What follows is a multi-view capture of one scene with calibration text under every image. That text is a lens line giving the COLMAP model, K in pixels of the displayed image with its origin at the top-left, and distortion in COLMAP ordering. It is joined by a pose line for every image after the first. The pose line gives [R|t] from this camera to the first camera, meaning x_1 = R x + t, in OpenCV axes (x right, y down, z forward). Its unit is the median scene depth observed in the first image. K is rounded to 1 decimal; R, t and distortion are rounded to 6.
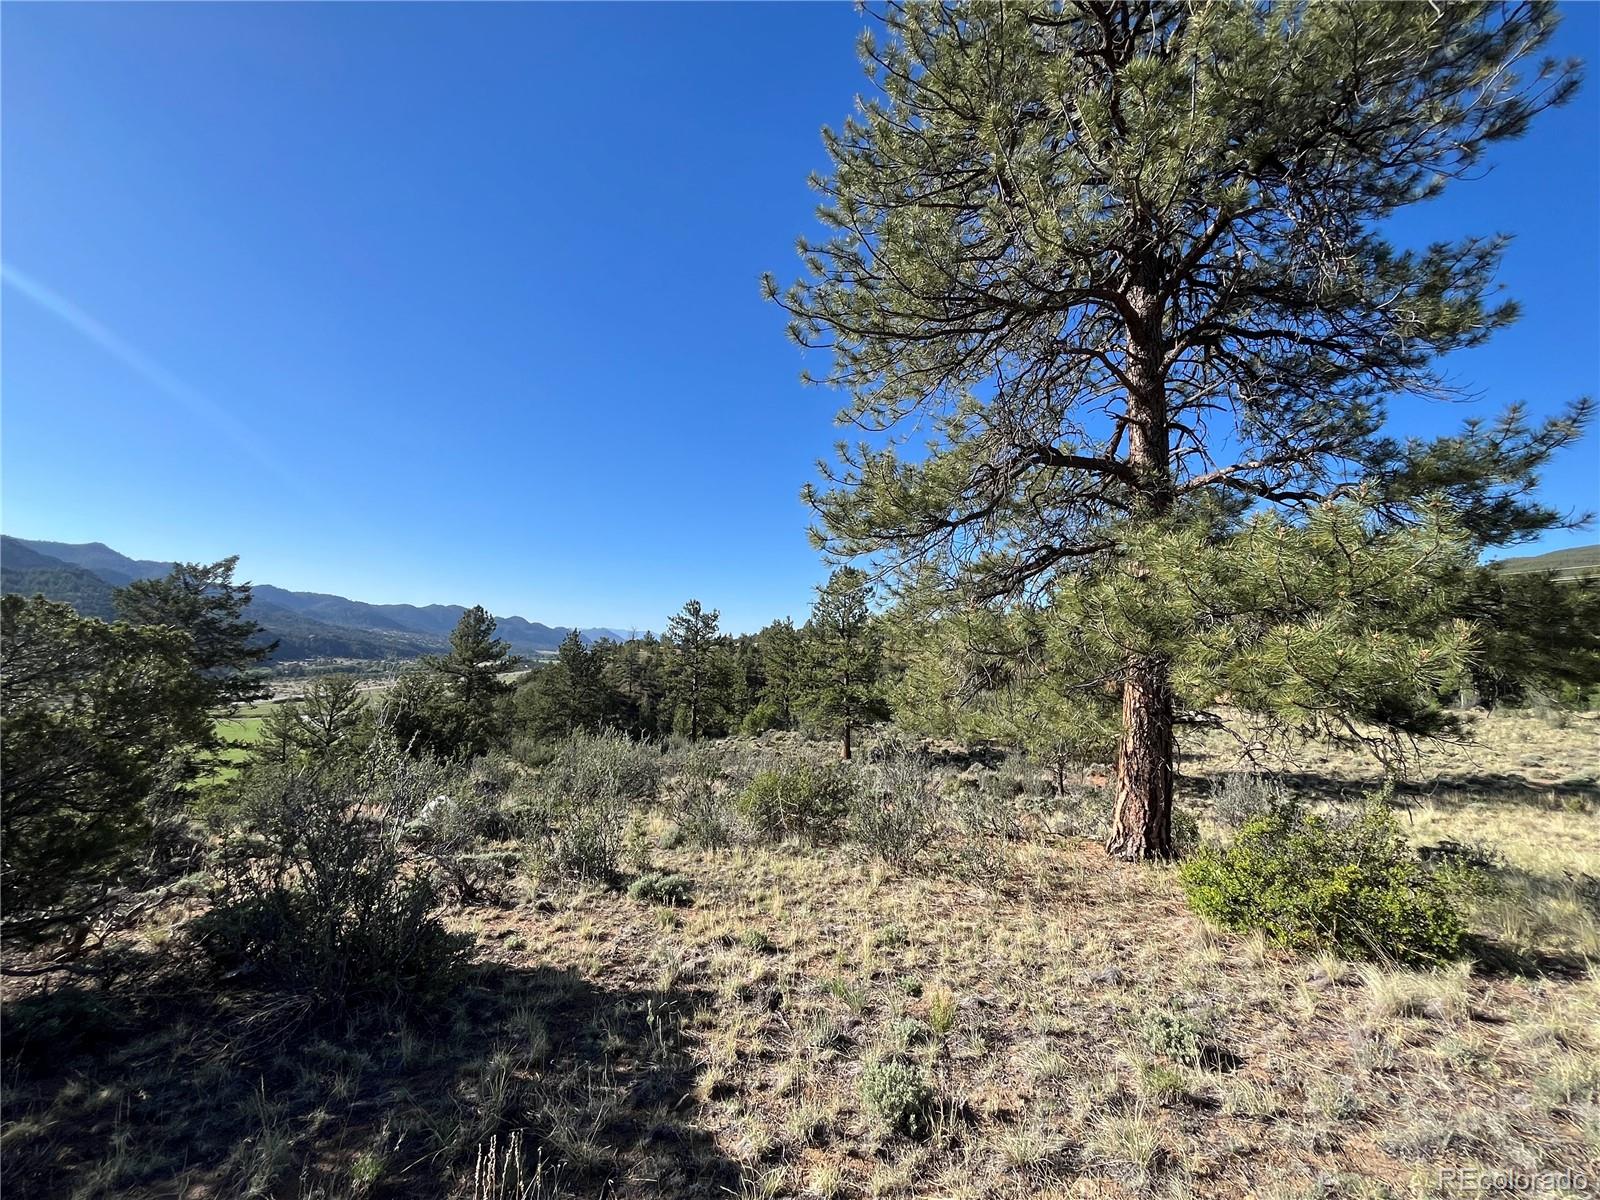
lens RADIAL K [[675.8, 0, 800.0], [0, 675.8, 600.0], [0, 0, 1]] dist [-0.001943, -0.000733]
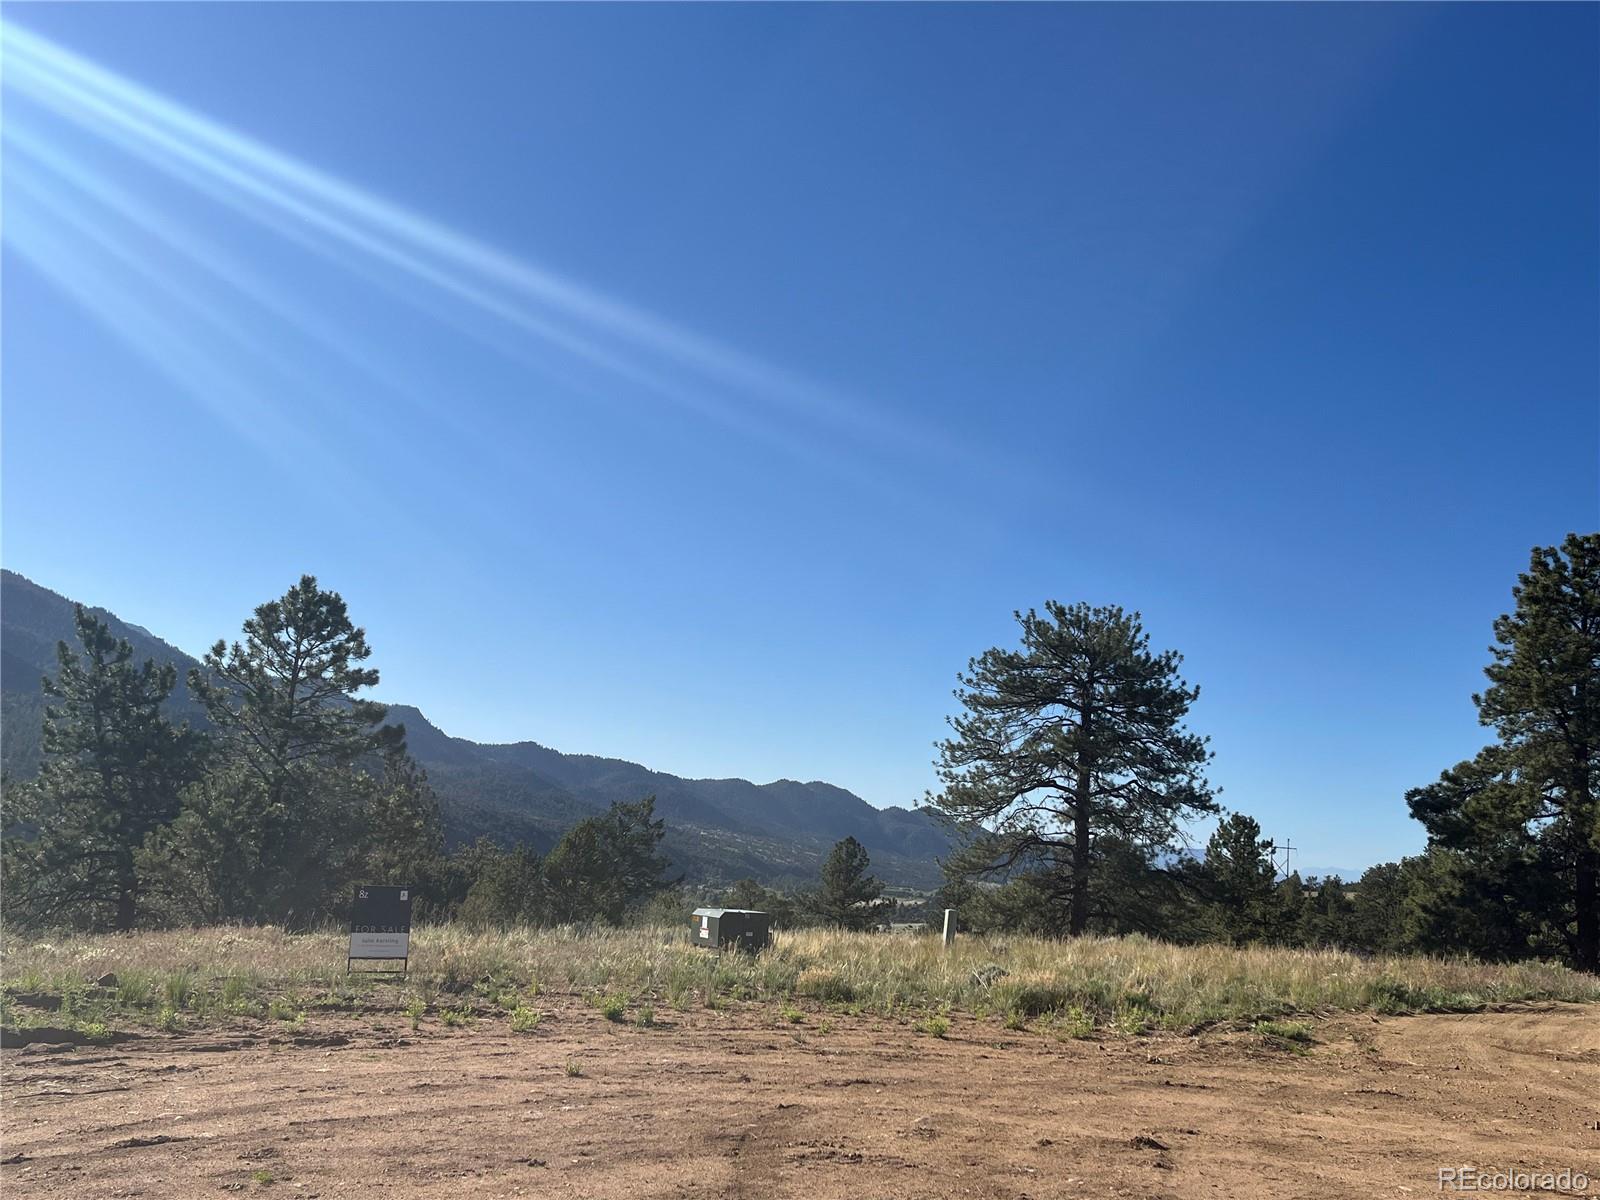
lens RADIAL K [[1459.4, 0, 800.0], [0, 1459.4, 600.0], [0, 0, 1]] dist [0.044584, -0.007005]
pose [[0.884075, -0.042577, -0.465402, 2.463333], [-0.013777, 0.993034, -0.117017, -0.511456], [0.467142, 0.109863, 0.877330, -4.959586]]
